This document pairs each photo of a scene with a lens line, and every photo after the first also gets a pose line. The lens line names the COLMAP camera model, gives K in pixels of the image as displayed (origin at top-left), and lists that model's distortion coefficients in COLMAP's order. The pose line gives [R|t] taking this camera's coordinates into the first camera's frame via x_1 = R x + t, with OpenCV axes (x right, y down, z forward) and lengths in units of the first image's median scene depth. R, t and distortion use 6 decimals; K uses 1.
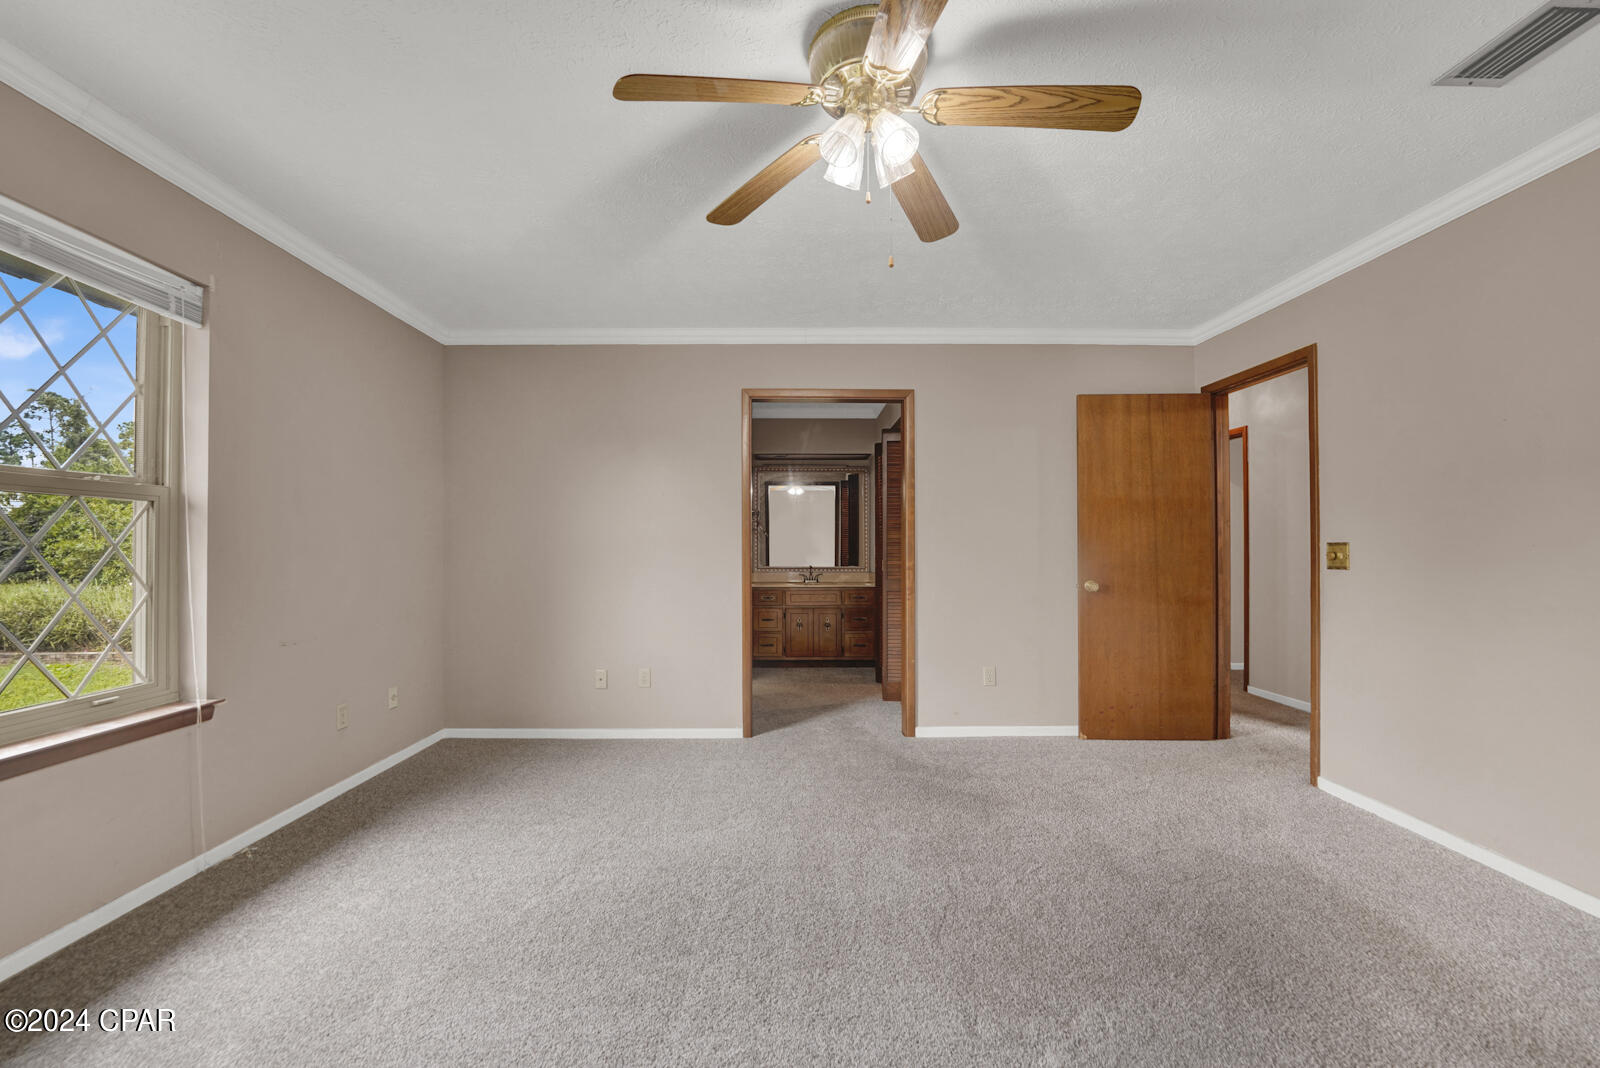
lens RADIAL K [[672.0, 0, 800.4], [0, 672.0, 536.2], [0, 0, 1]] dist [-0.027801, 0.002268]
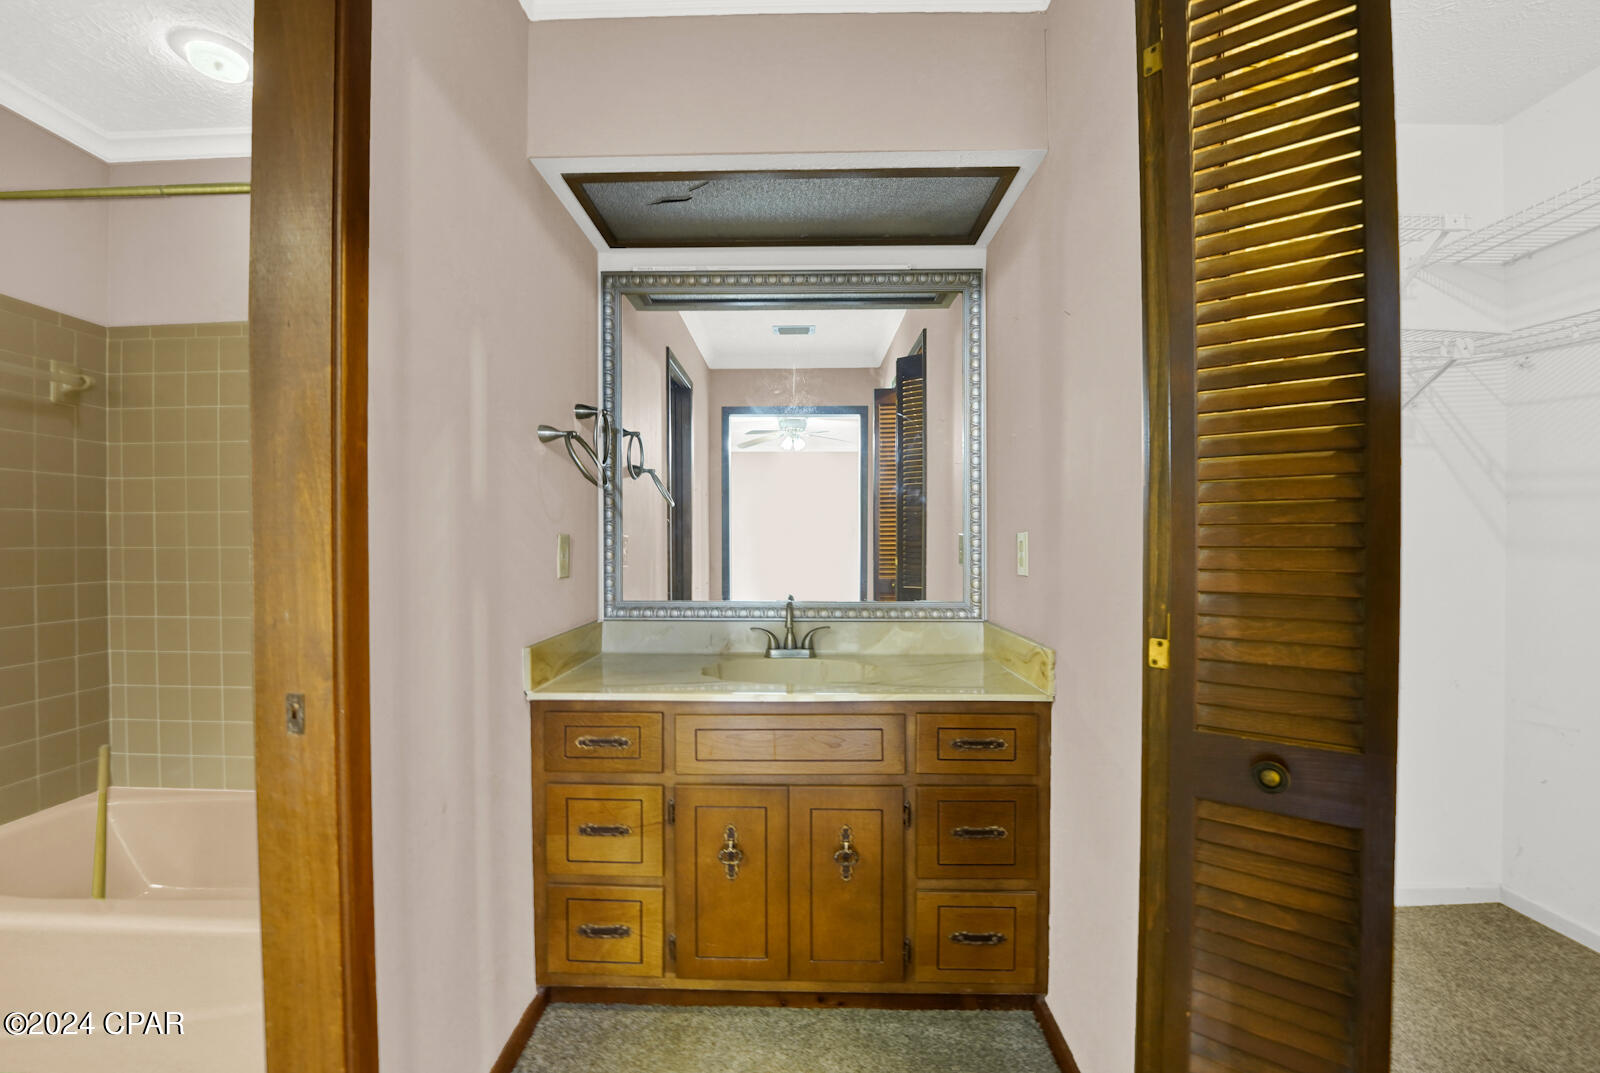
lens RADIAL K [[672.0, 0, 797.9], [0, 672.0, 540.1], [0, 0, 1]] dist [-0.027801, 0.002268]
pose [[0.999715, -0.000595, -0.023854, 0.028760], [0.000640, 0.999998, 0.001892, 0.017207], [0.023853, -0.001907, 0.999714, 0.756585]]
